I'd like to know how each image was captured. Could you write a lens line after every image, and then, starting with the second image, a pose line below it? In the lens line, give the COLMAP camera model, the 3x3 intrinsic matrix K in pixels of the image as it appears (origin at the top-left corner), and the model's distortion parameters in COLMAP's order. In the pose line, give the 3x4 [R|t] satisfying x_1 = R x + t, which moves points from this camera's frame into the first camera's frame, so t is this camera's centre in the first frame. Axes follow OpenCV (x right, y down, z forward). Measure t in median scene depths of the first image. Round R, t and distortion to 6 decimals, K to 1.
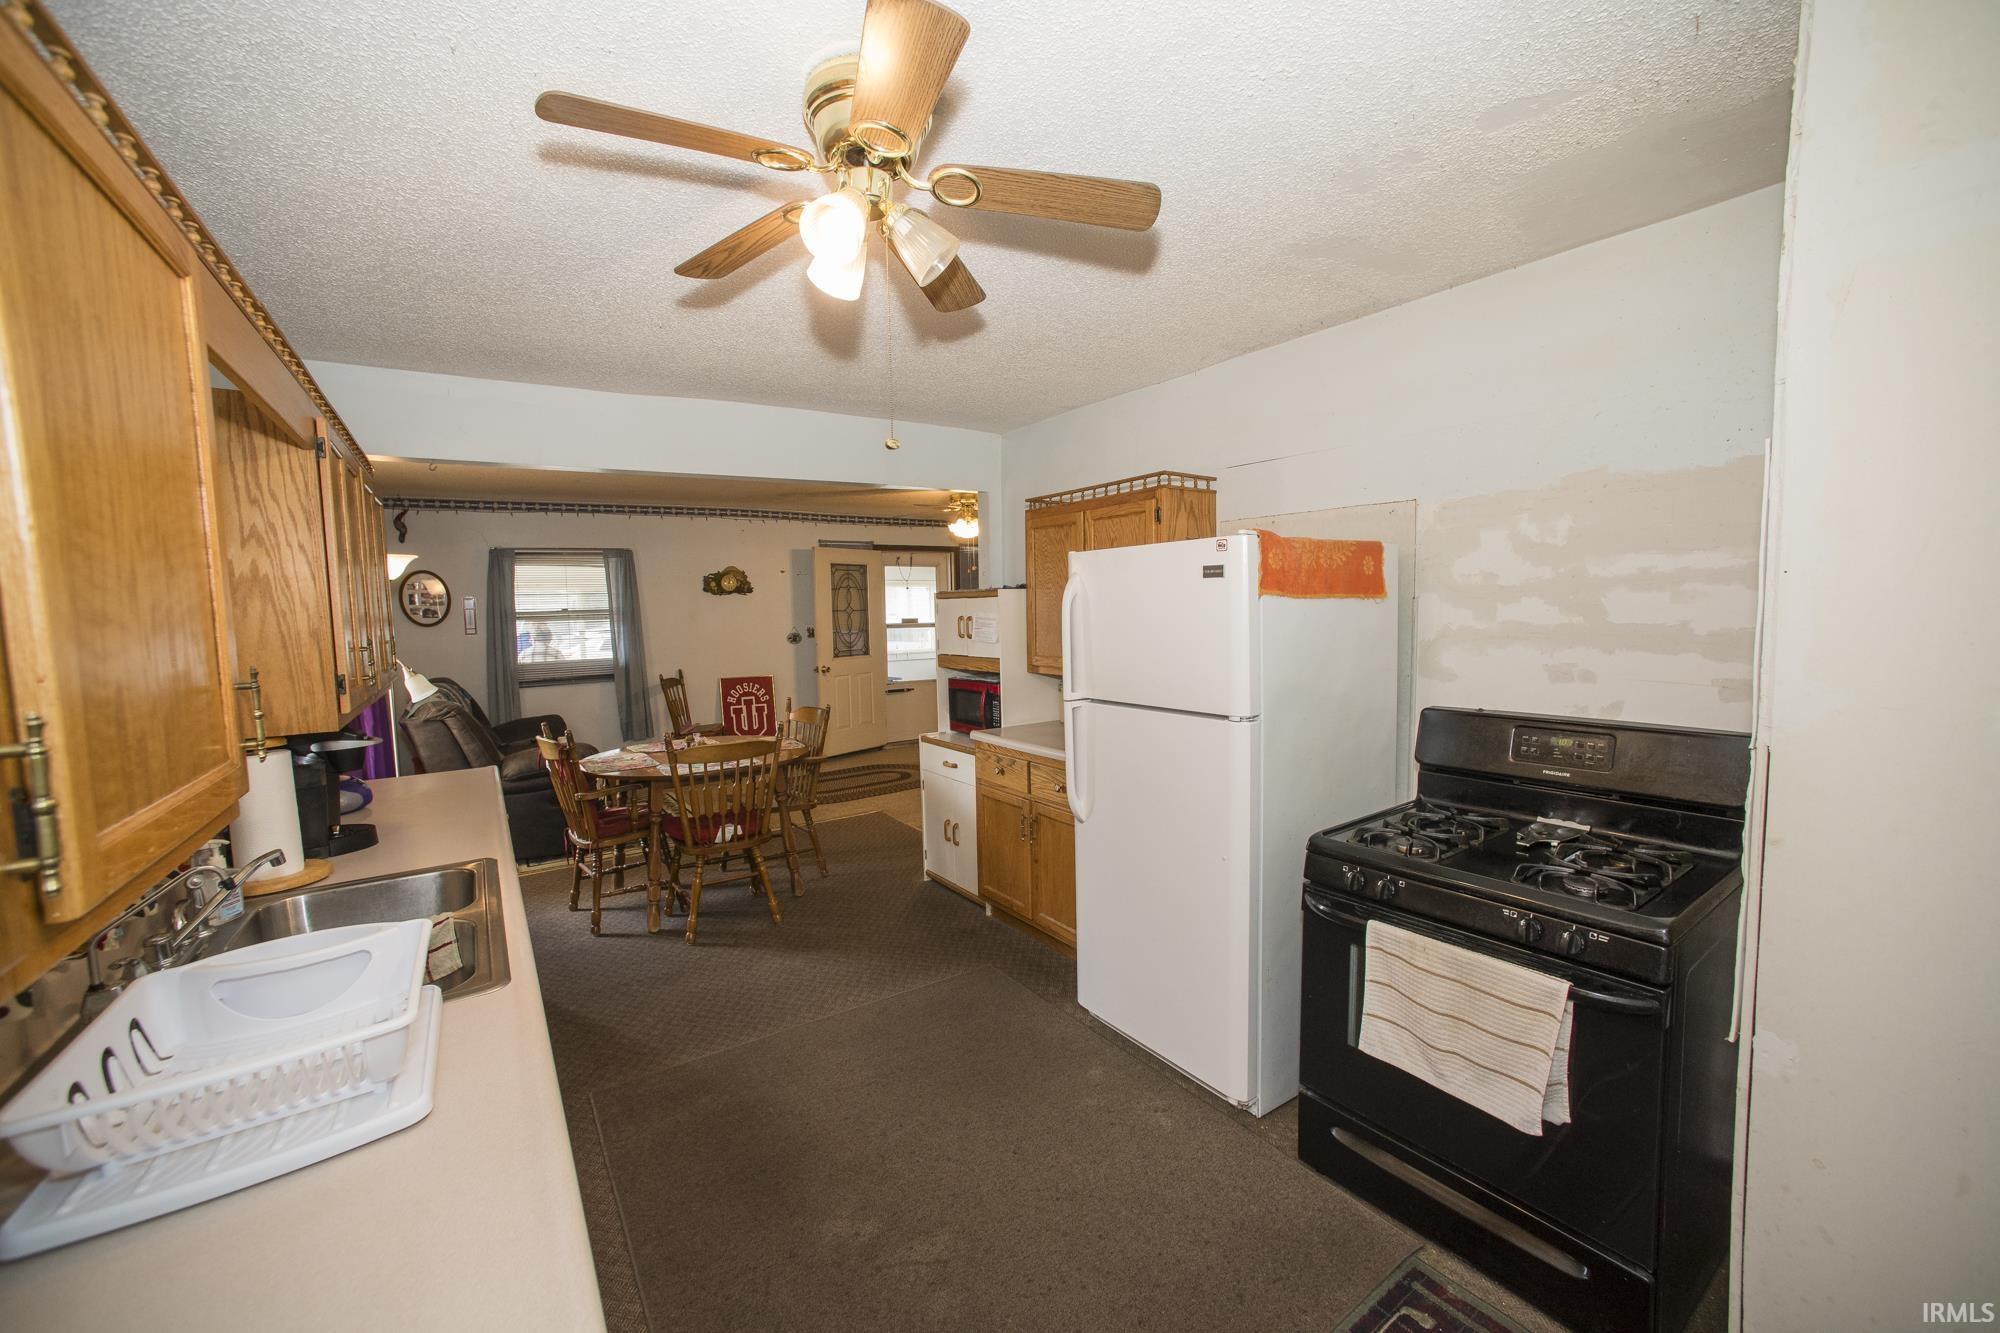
lens RADIAL K [[783.1, 0, 994.0], [0, 783.1, 666.7], [0, 0, 1]] dist [-0.026563, 0.000479]
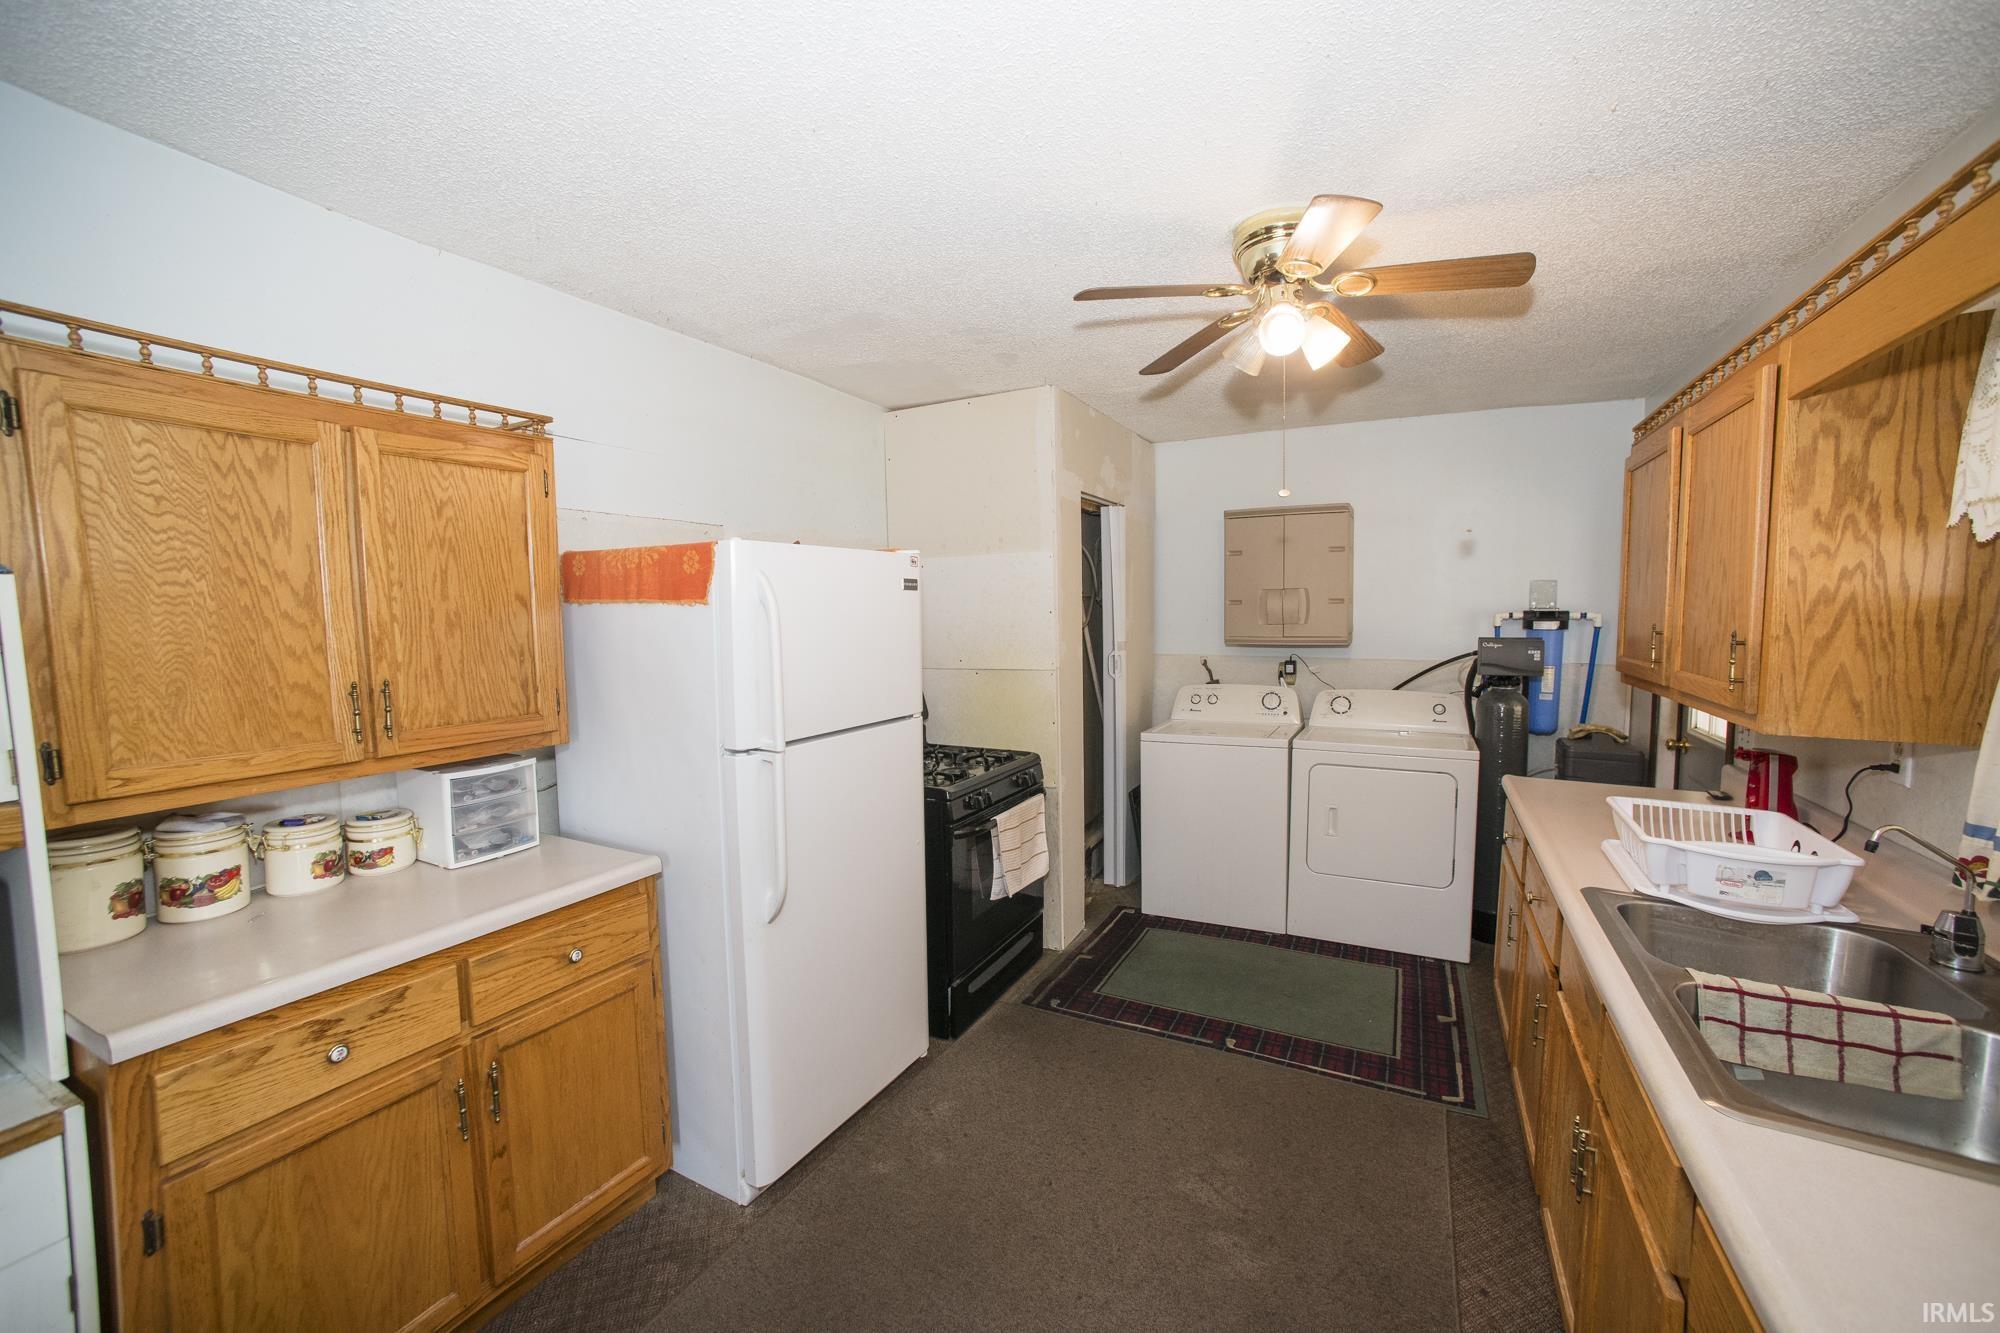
lens RADIAL K [[783.1, 0, 1001.1], [0, 783.1, 667.7], [0, 0, 1]] dist [-0.026563, 0.000479]
pose [[-0.459081, -0.030877, 0.887858, -0.500873], [0.099072, 0.991383, 0.085704, -0.056748], [-0.882853, 0.127307, -0.452066, 0.913442]]
